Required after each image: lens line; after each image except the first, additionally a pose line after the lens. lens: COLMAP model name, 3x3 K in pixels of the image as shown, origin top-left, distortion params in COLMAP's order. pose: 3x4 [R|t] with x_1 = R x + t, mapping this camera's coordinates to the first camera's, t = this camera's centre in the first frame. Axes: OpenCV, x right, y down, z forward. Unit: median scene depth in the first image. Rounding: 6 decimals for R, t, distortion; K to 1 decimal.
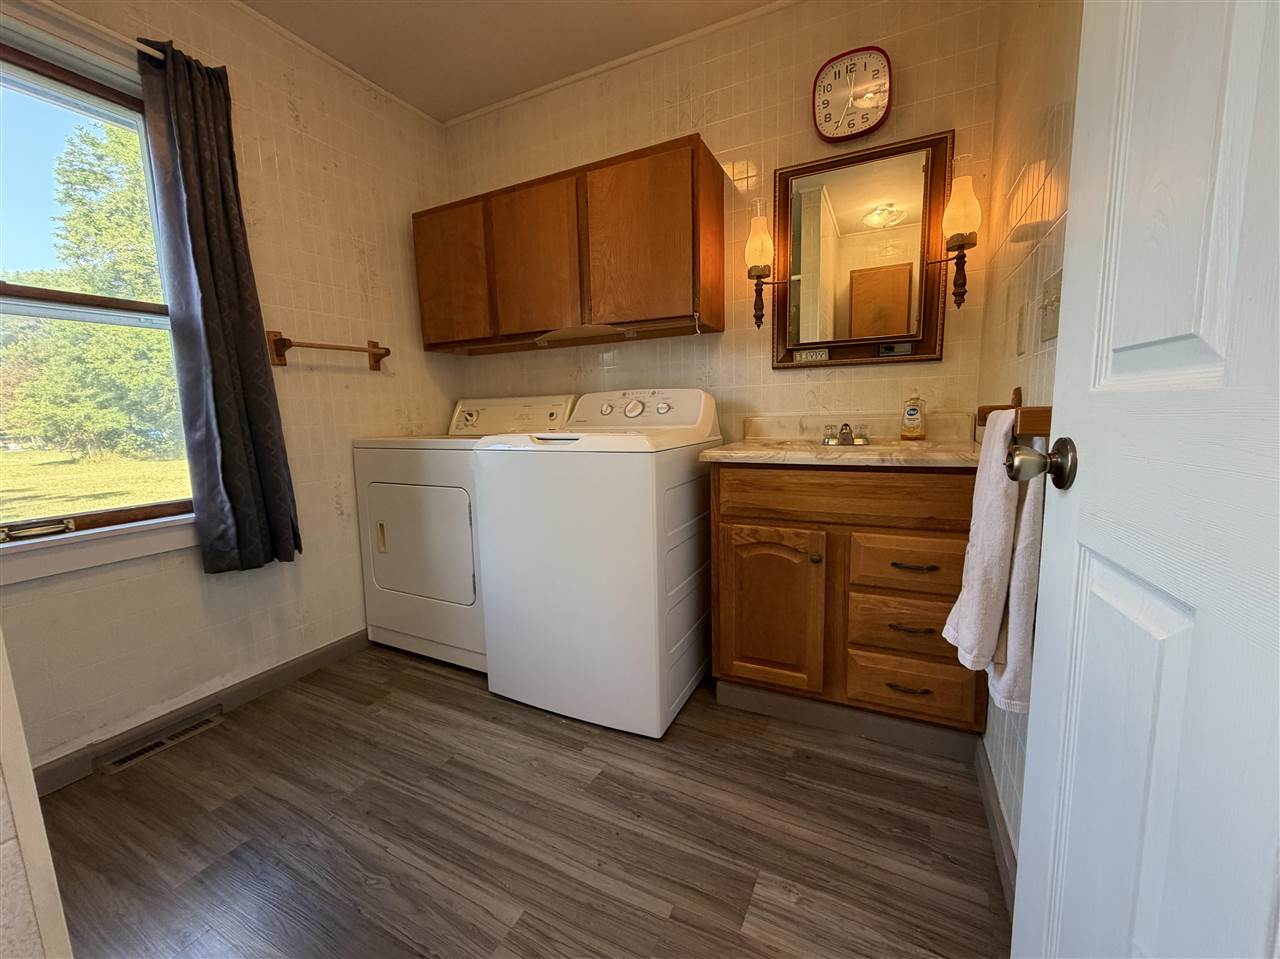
lens RADIAL K [[508.1, 0, 637.3], [0, 508.1, 479.4], [0, 0, 1]] dist [-0.001488, 0.000668]
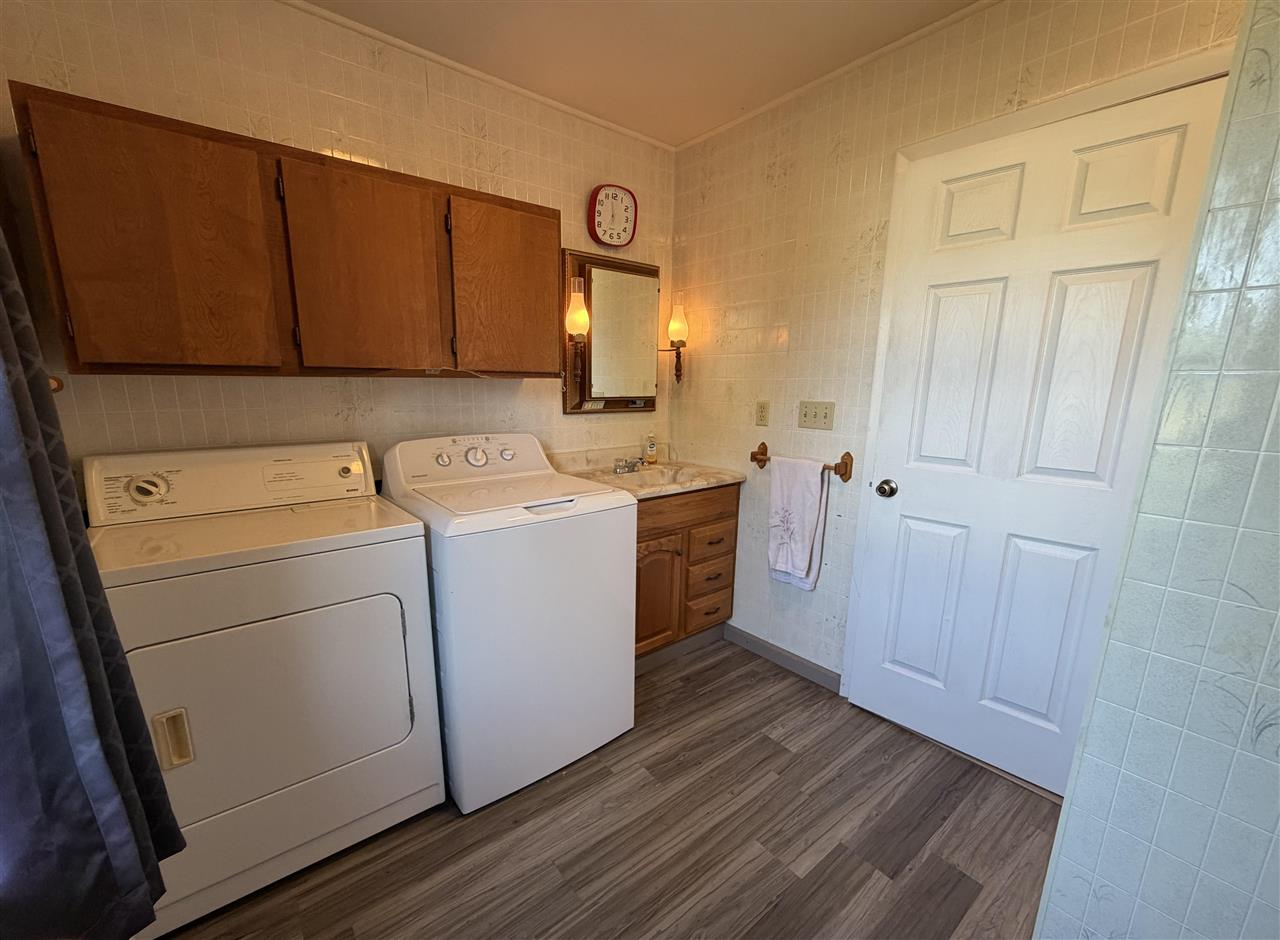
lens RADIAL K [[508.1, 0, 635.1], [0, 508.1, 494.8], [0, 0, 1]] dist [-0.001488, 0.000668]
pose [[0.427157, -0.161230, 0.889686, -1.008662], [0.103870, 0.986209, 0.128852, -0.220477], [-0.898192, 0.037372, 0.438013, 0.441066]]
